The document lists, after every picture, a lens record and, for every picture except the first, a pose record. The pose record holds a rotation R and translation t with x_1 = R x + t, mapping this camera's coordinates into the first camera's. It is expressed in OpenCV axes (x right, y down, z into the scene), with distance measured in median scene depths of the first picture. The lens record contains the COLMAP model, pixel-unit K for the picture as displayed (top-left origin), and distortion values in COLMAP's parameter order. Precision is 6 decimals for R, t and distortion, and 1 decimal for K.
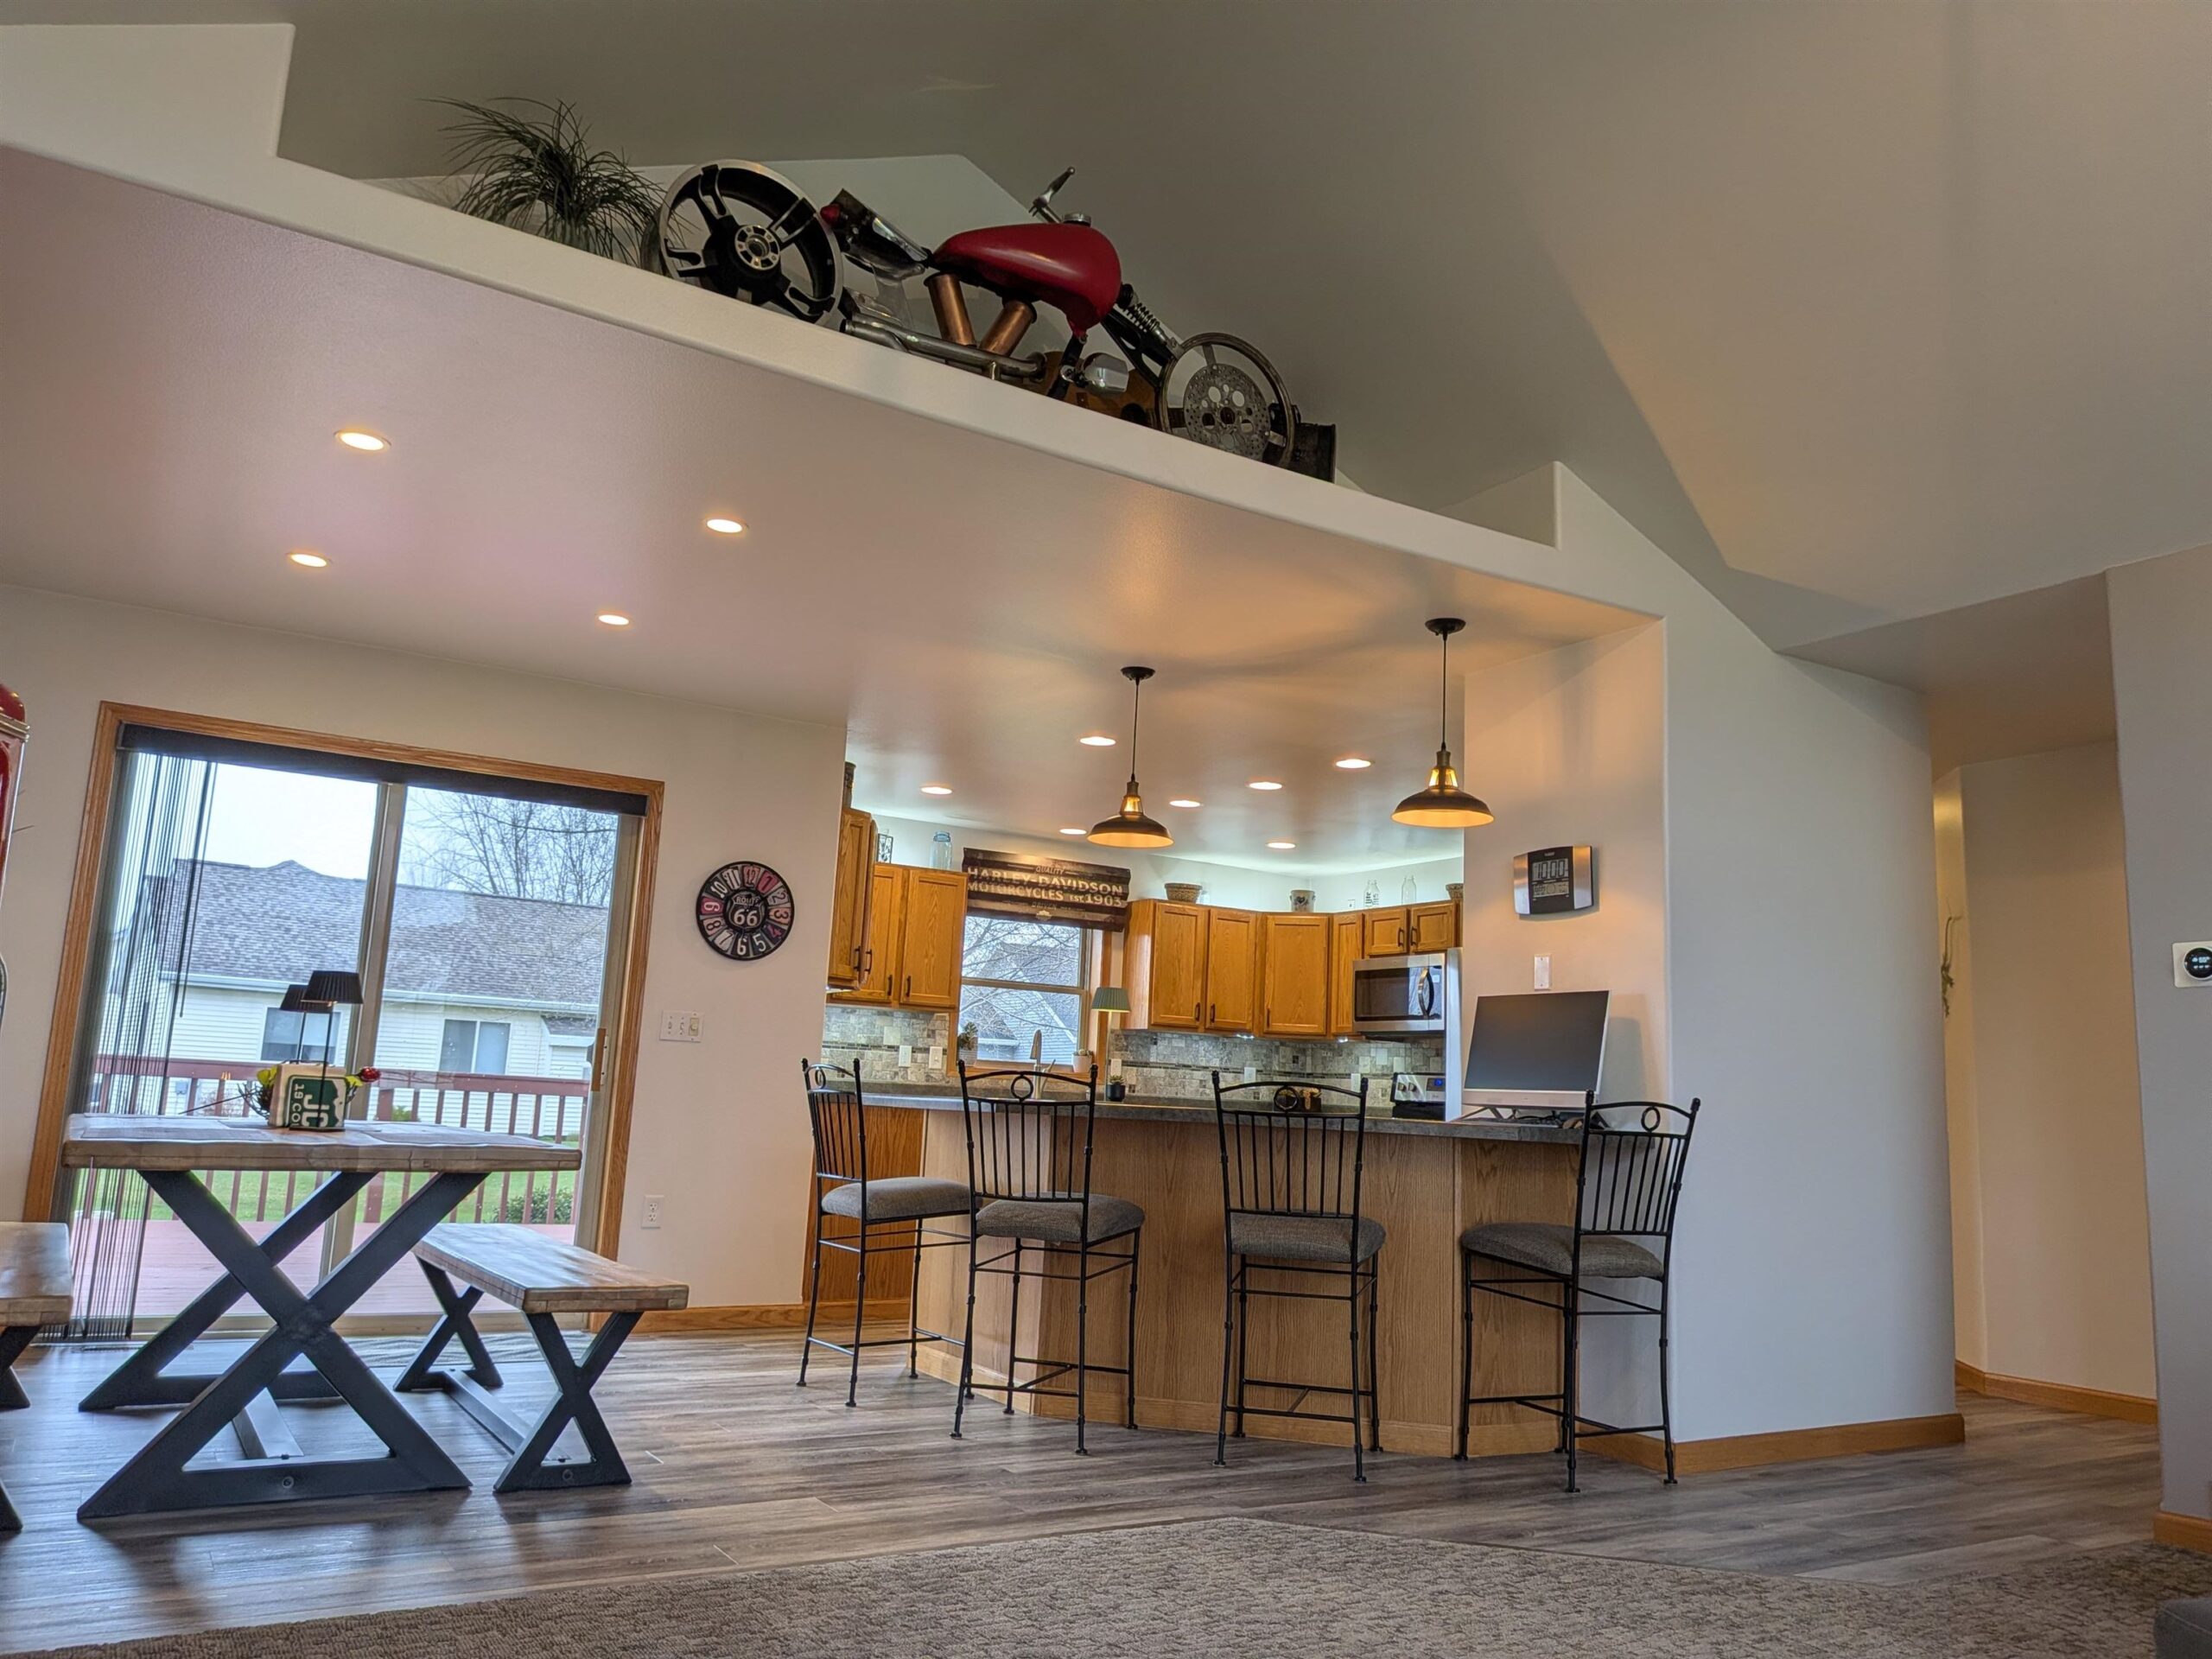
lens RADIAL K [[1614.5, 0, 1094.5], [0, 1614.5, 850.8], [0, 0, 1]] dist [0.114773, -0.191109]
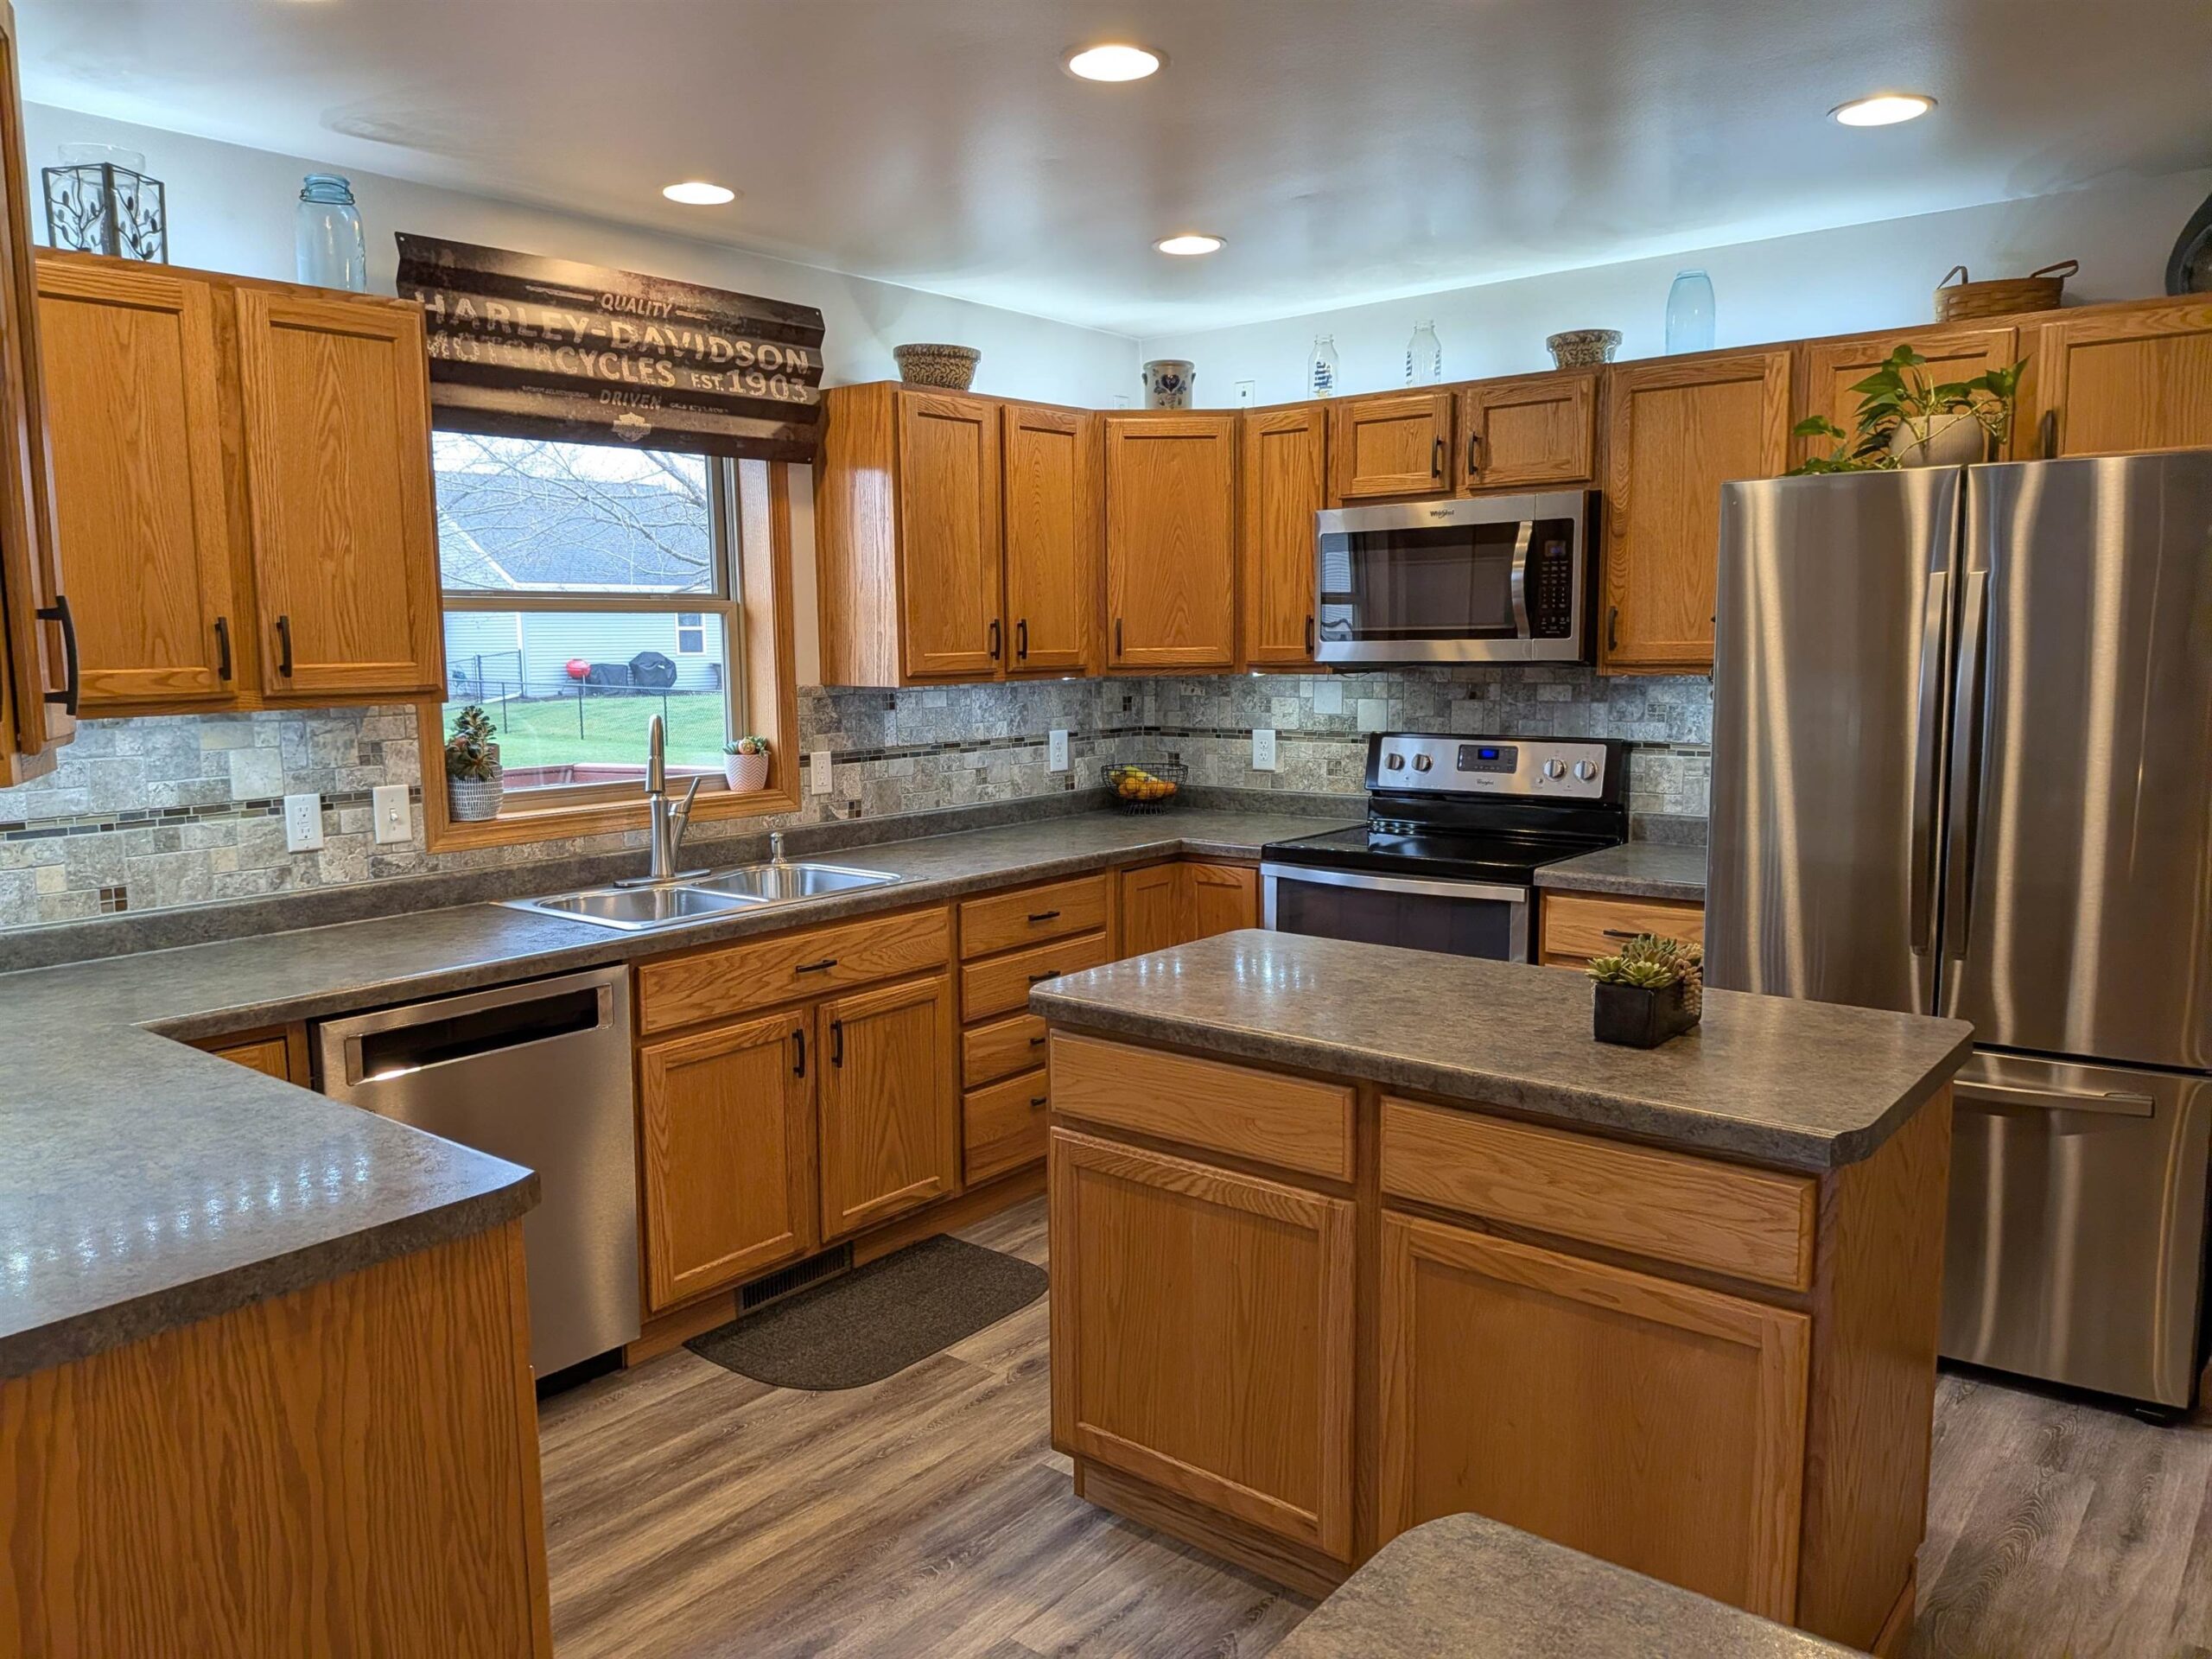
lens RADIAL K [[1614.5, 0, 1094.5], [0, 1614.5, 850.8], [0, 0, 1]] dist [0.114773, -0.191109]
pose [[0.942975, -0.104801, 0.315934, -0.061529], [0.008506, 0.956419, 0.291874, 0.023215], [-0.332754, -0.272543, 0.902771, 0.561867]]
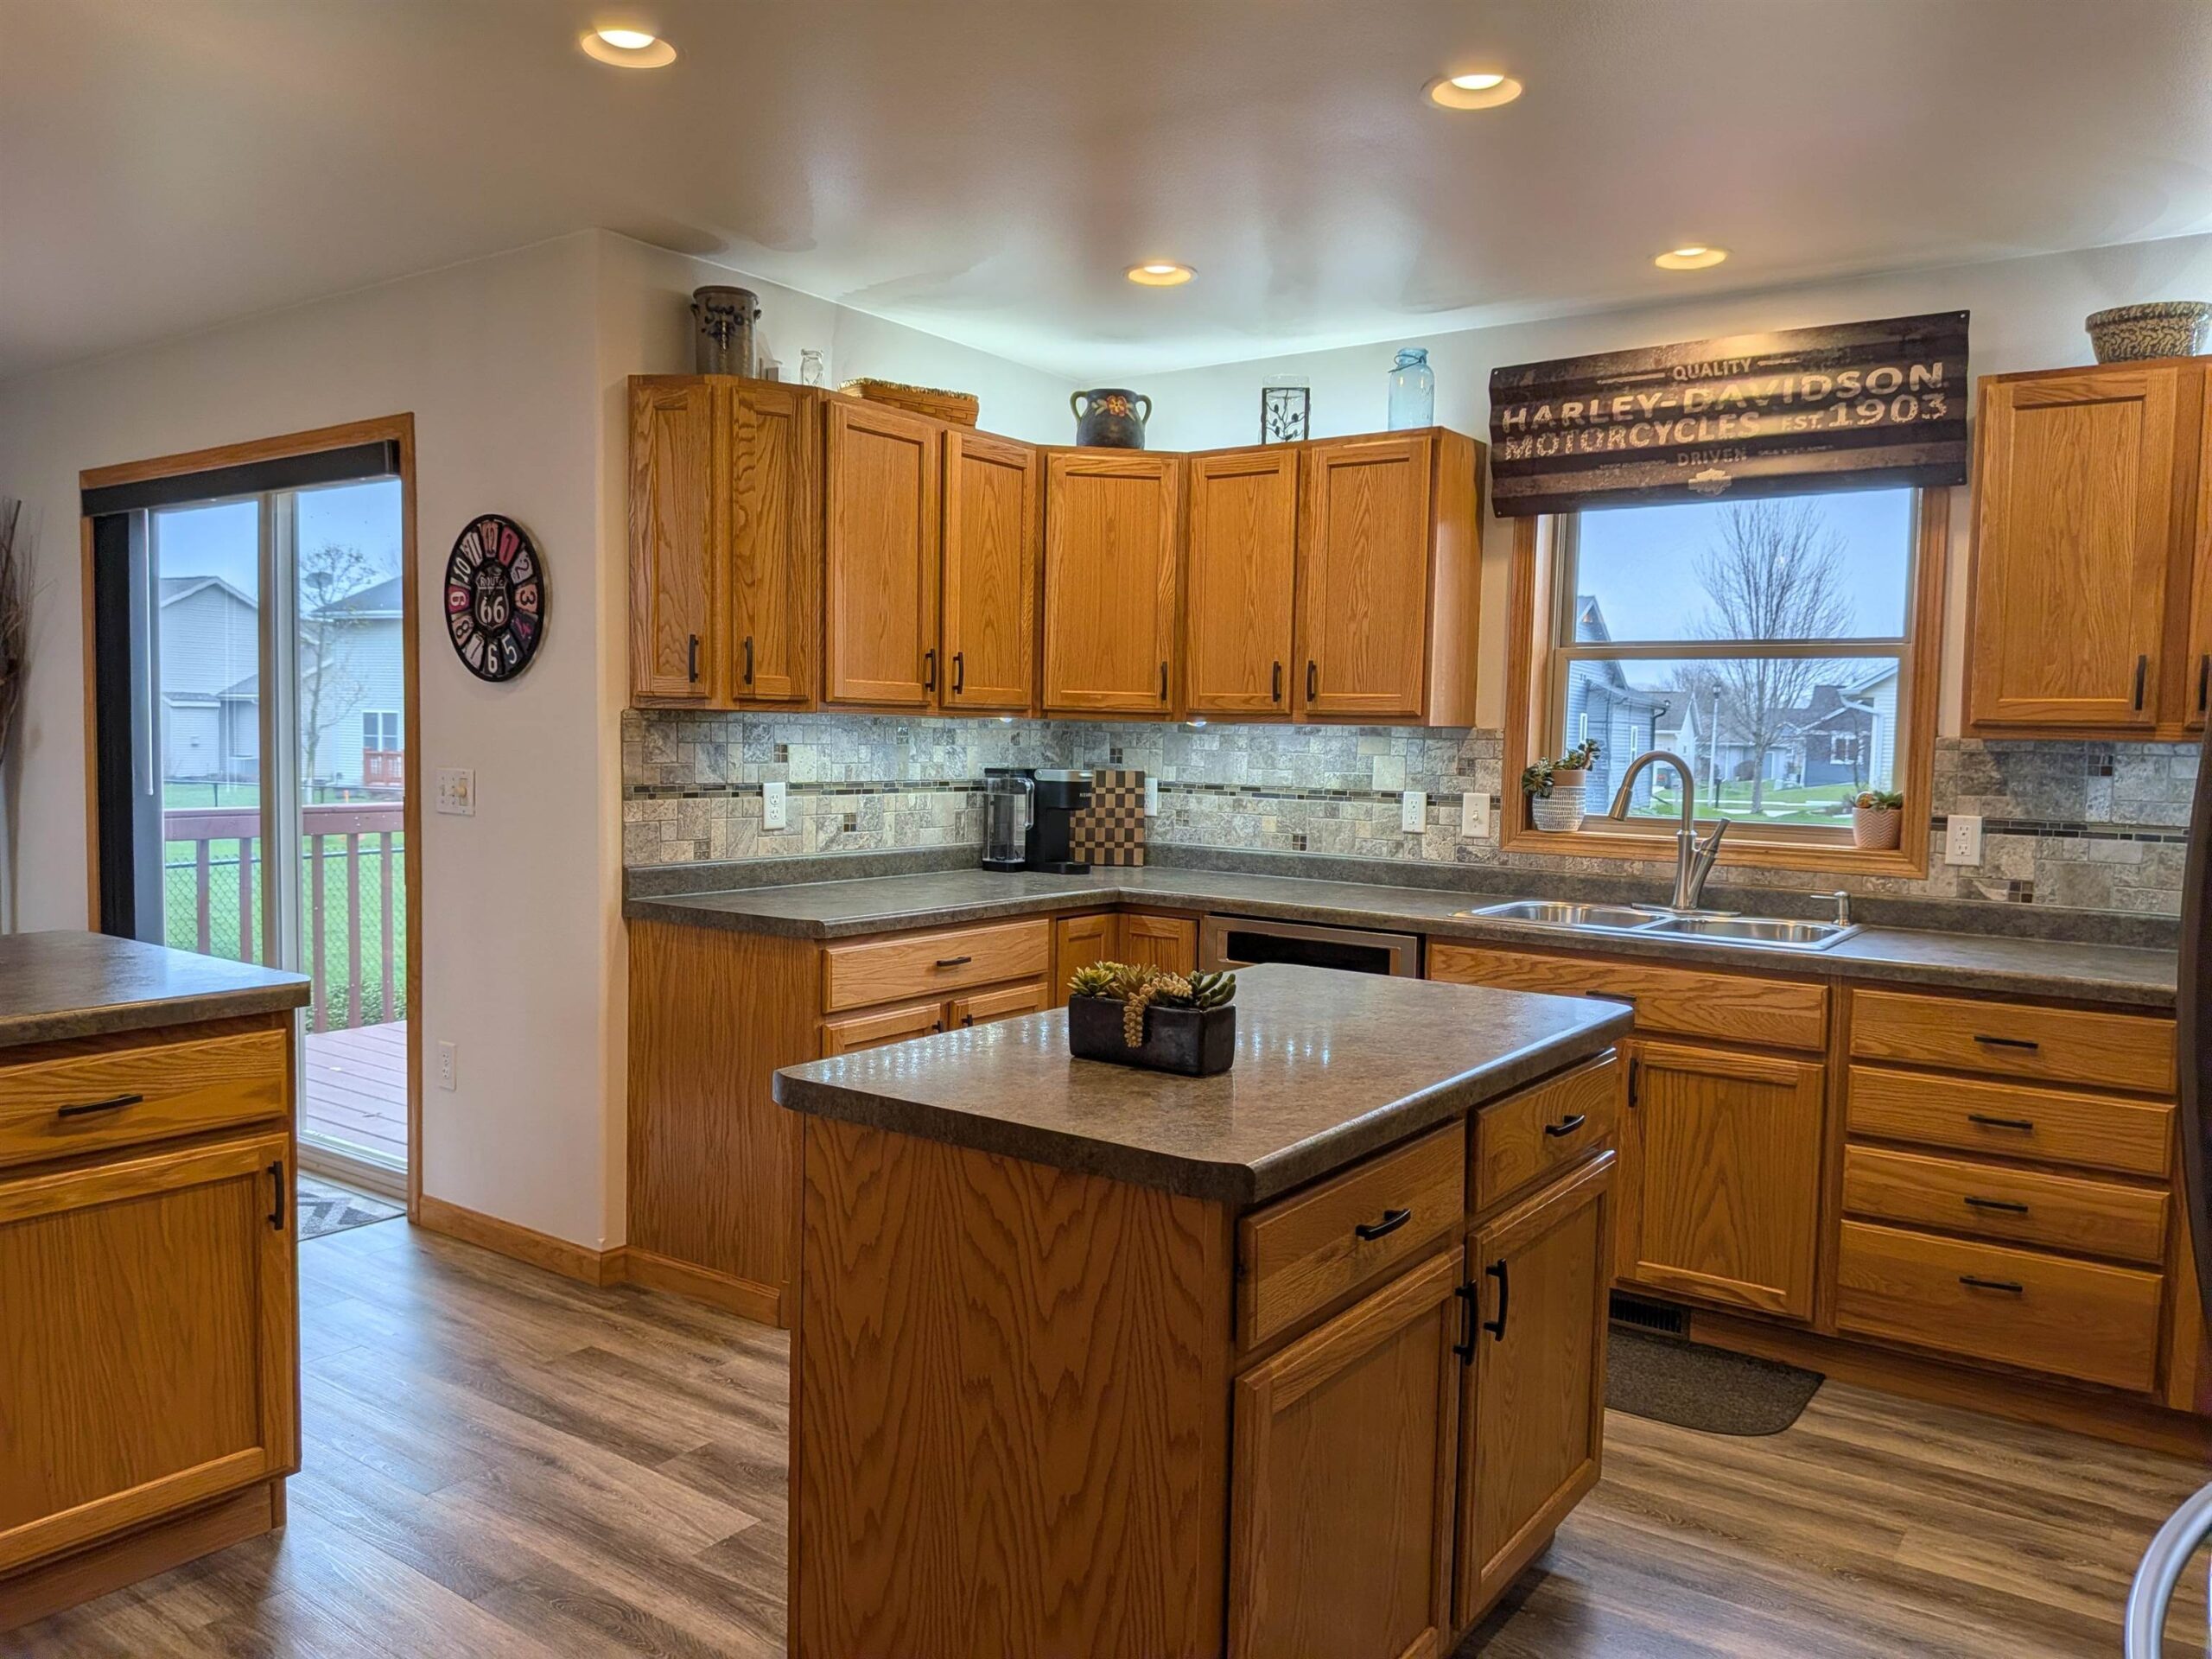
lens RADIAL K [[1614.5, 0, 1094.5], [0, 1614.5, 850.8], [0, 0, 1]] dist [0.114773, -0.191109]
pose [[0.387871, 0.032242, -0.921149, 0.300439], [0.139581, 0.985807, 0.093279, 0.071954], [0.911083, -0.164756, 0.377866, 0.666804]]
